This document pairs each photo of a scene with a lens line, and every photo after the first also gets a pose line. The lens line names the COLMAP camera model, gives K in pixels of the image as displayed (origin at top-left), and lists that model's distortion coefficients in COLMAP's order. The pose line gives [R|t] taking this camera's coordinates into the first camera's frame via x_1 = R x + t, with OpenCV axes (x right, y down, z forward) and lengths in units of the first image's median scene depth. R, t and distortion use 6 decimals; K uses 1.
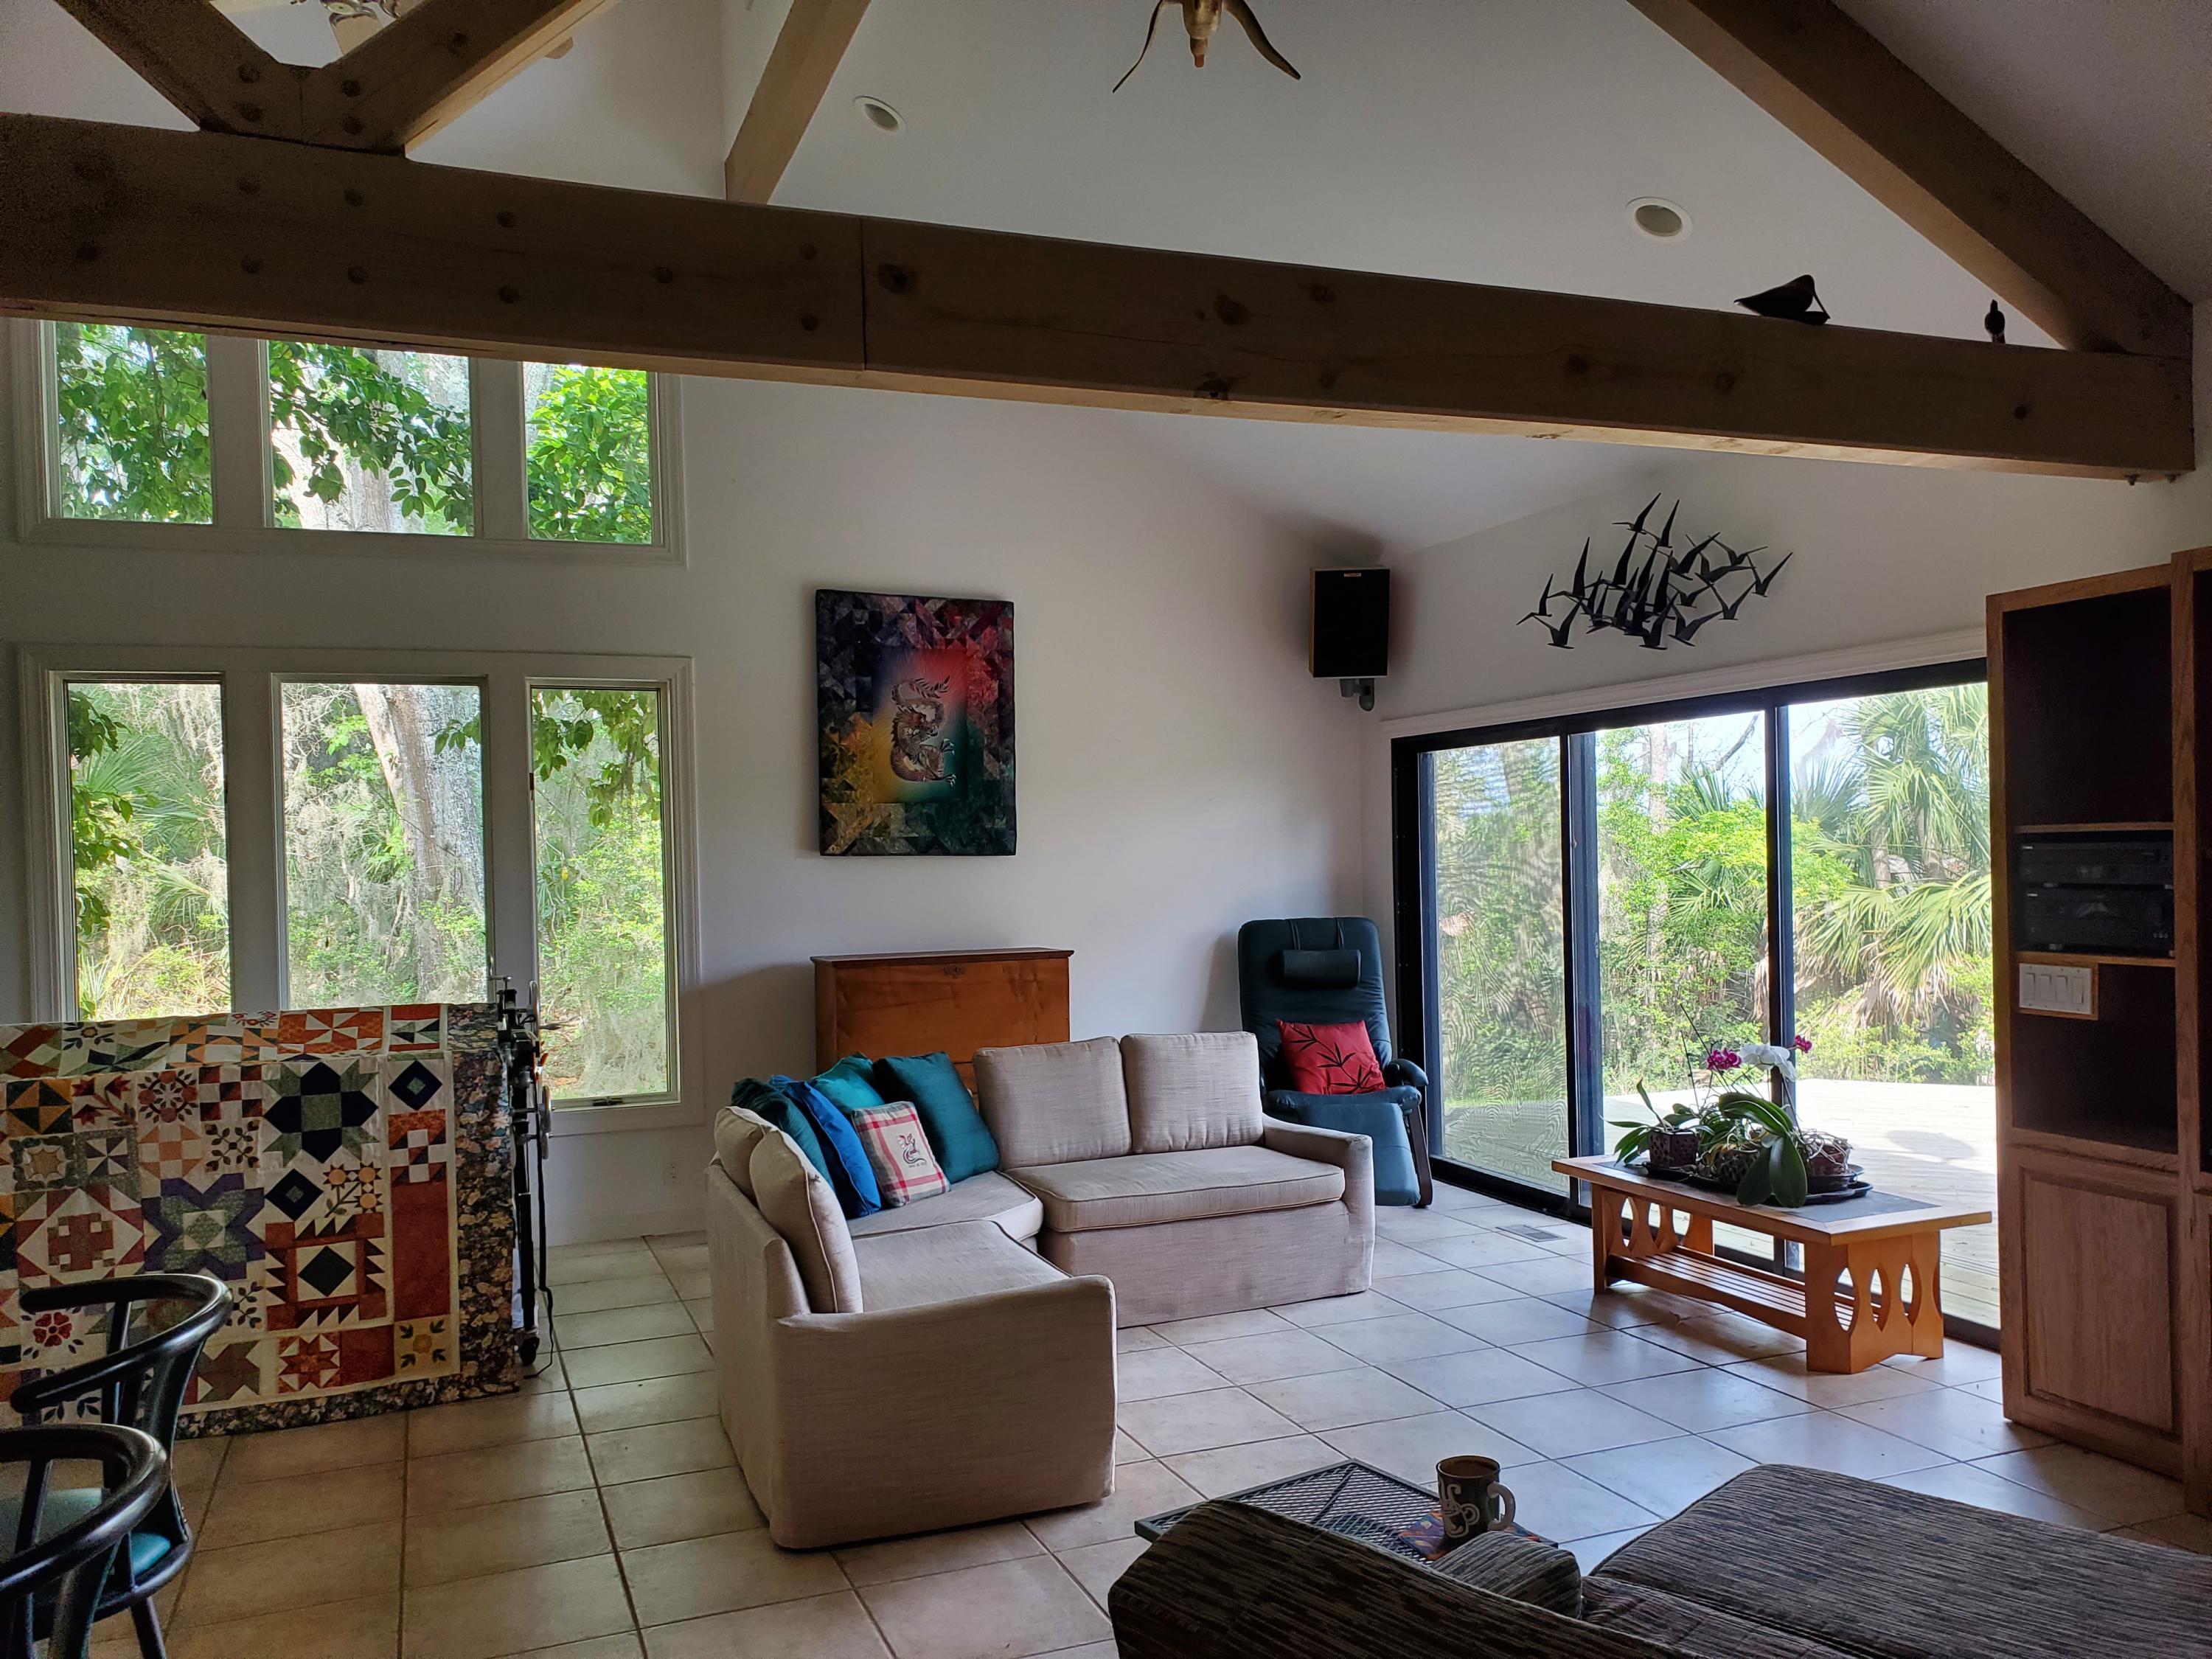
lens RADIAL K [[1726.0, 0, 1131.3], [0, 1726.0, 866.3], [0, 0, 1]] dist [0.042137, -0.039004]
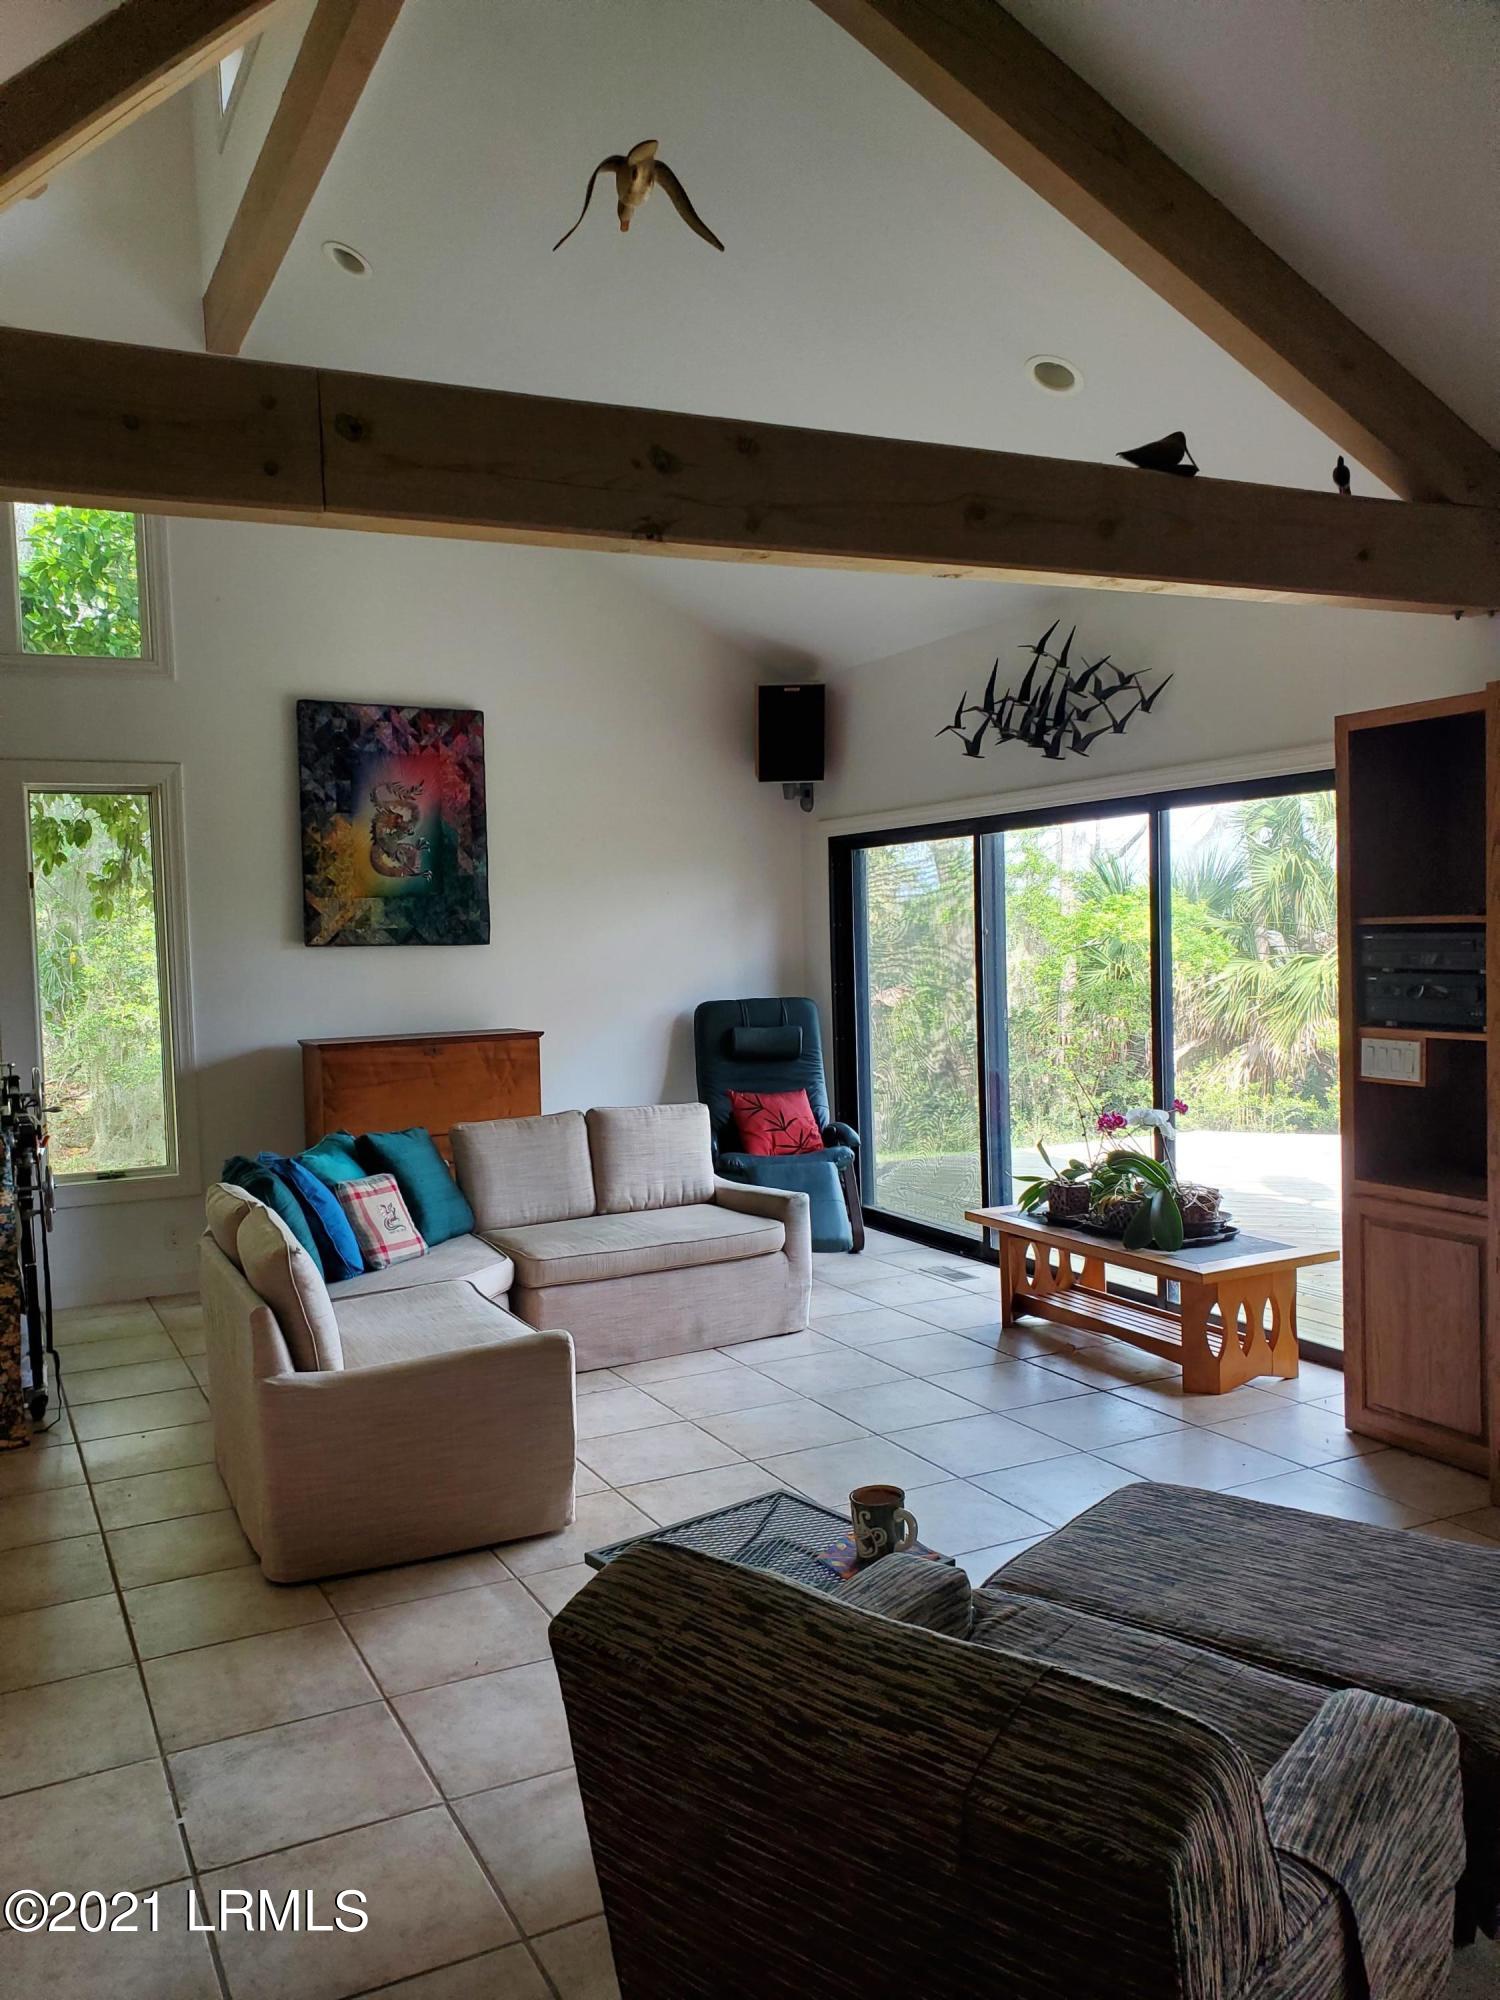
lens RADIAL K [[1560.5, 0, 720.8], [0, 1560.5, 996.4], [0, 0, 1]] dist [0.042137, -0.039004]
pose [[0.997259, -0.010854, 0.073190, 0.010988], [0.008347, 0.999371, 0.034466, -0.009609], [-0.073518, -0.033761, 0.996722, -0.003412]]
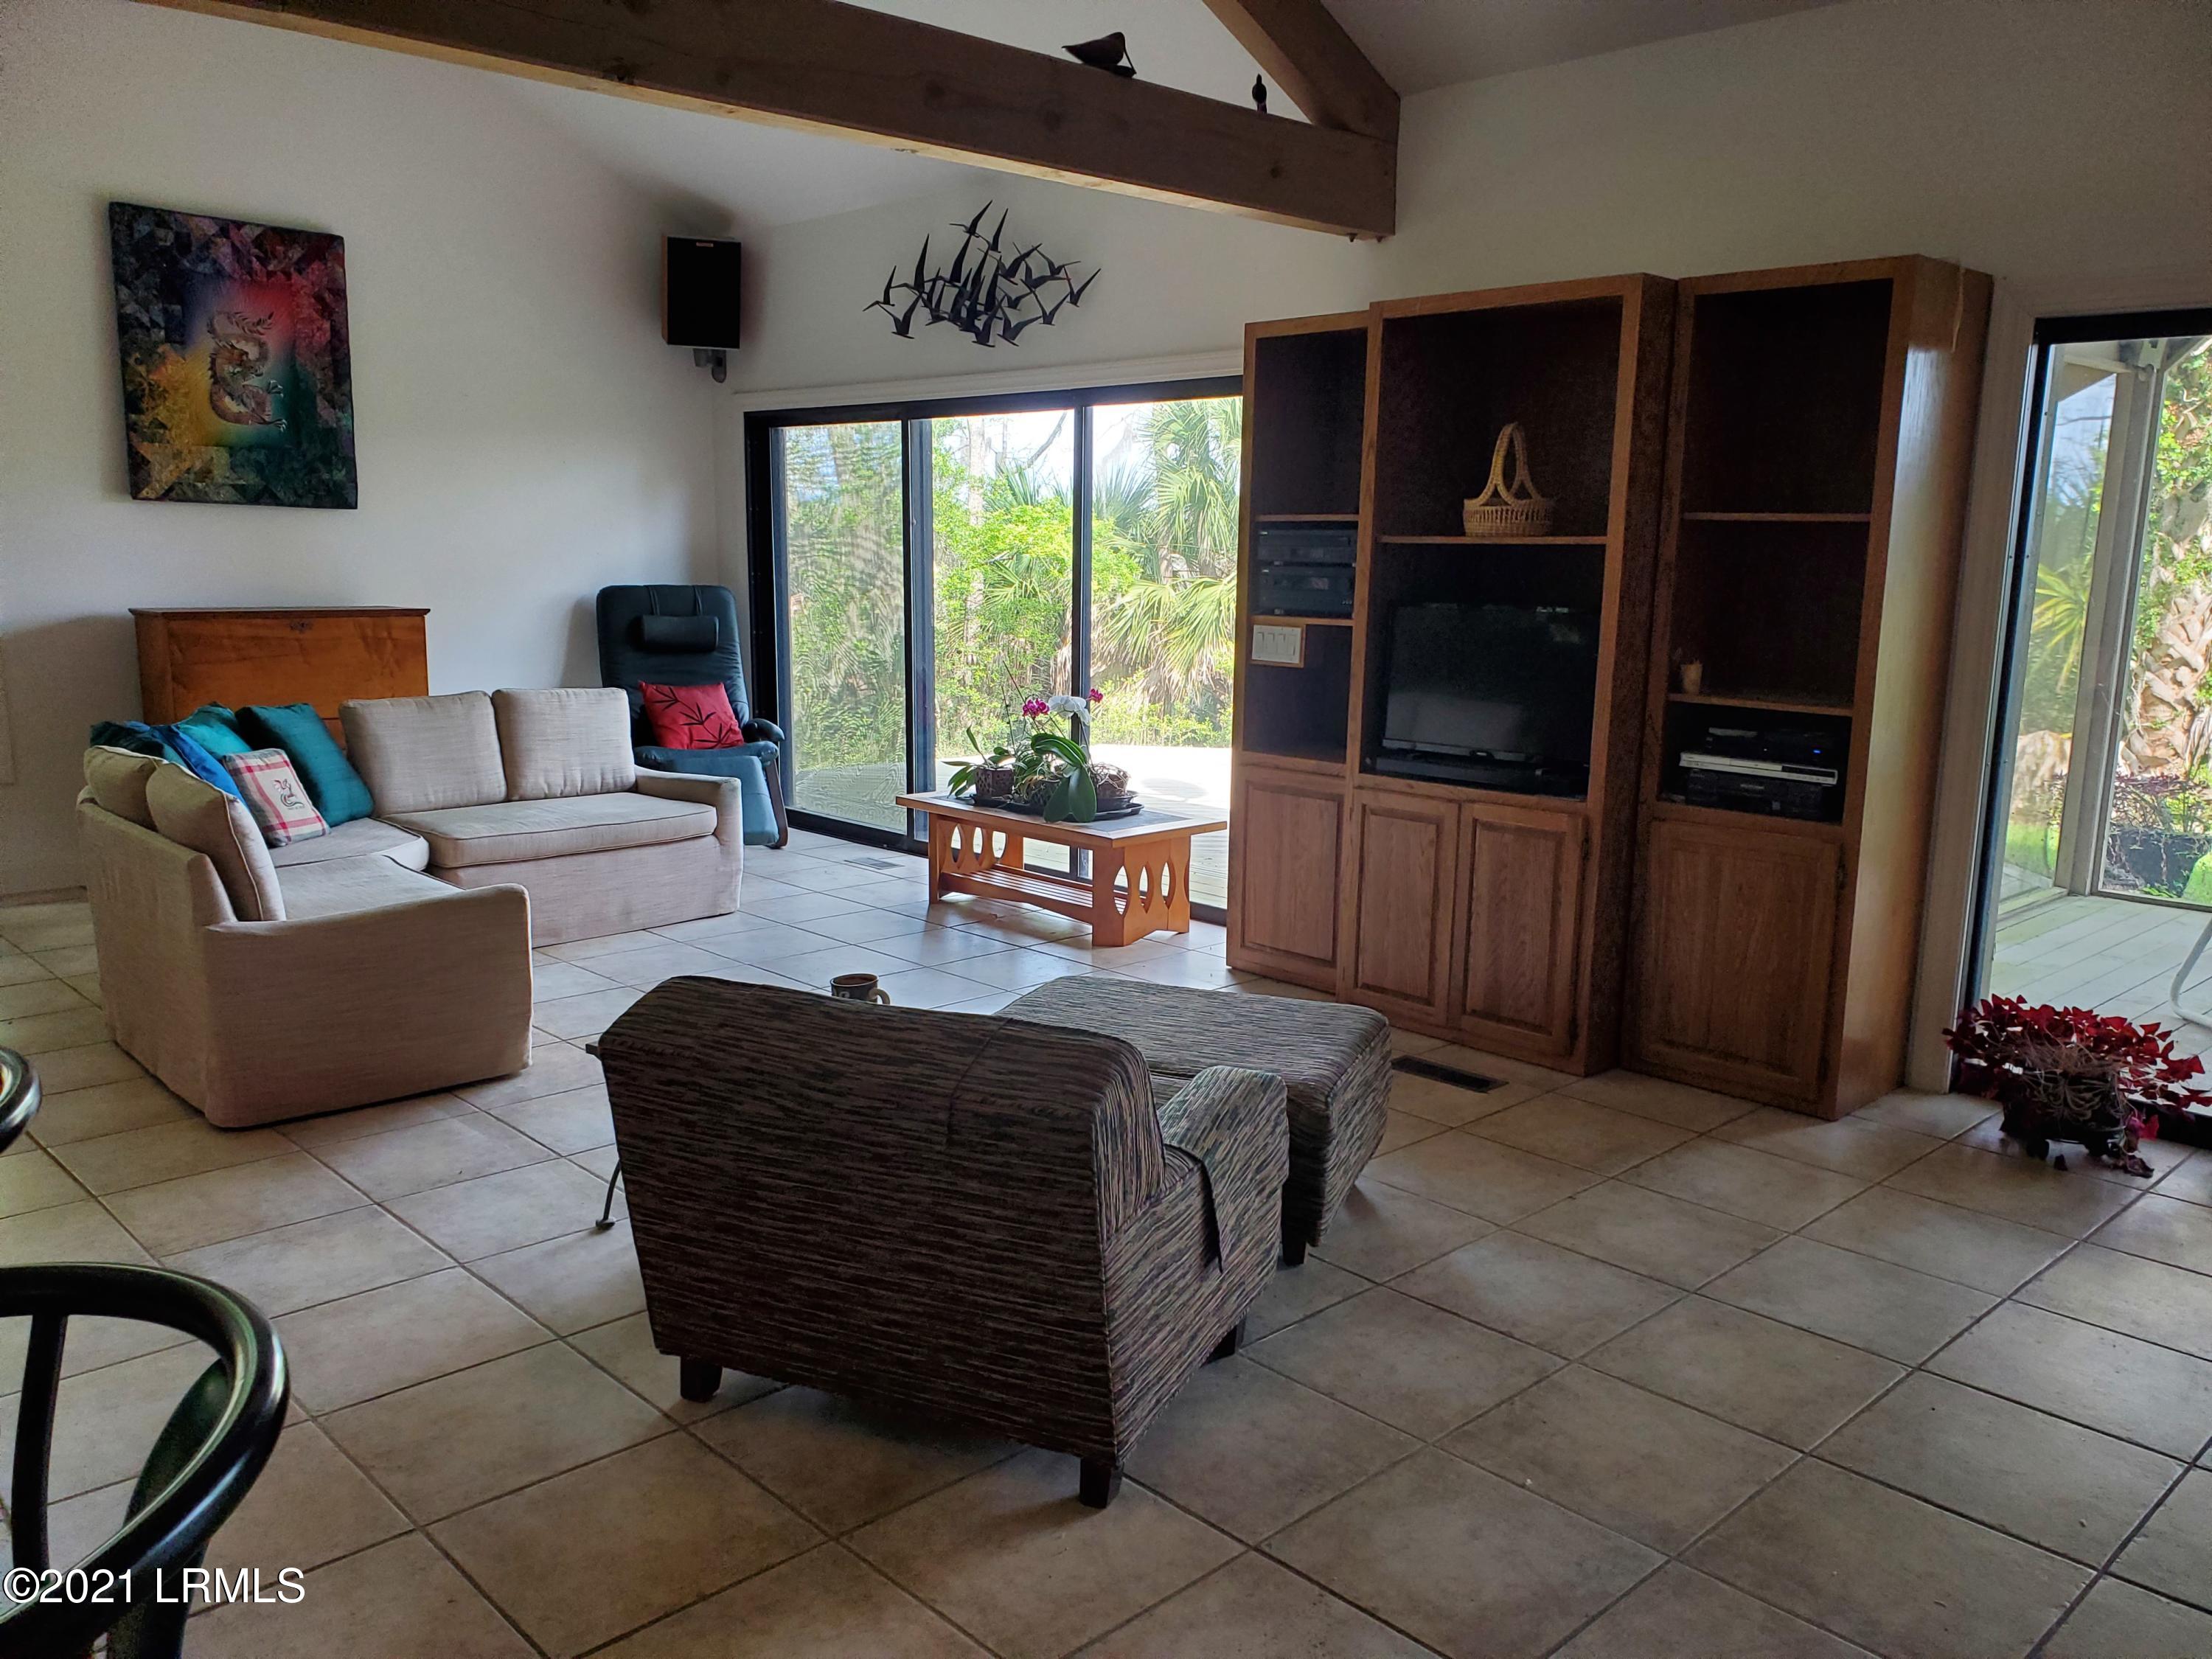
lens RADIAL K [[1726.0, 0, 1117.4], [0, 1726.0, 885.4], [0, 0, 1]] dist [0.042137, -0.039004]
pose [[0.928624, -0.036958, 0.369178, -0.057578], [-0.033068, 0.982822, 0.181568, 0.014682], [-0.369547, -0.180817, 0.911450, -0.149051]]
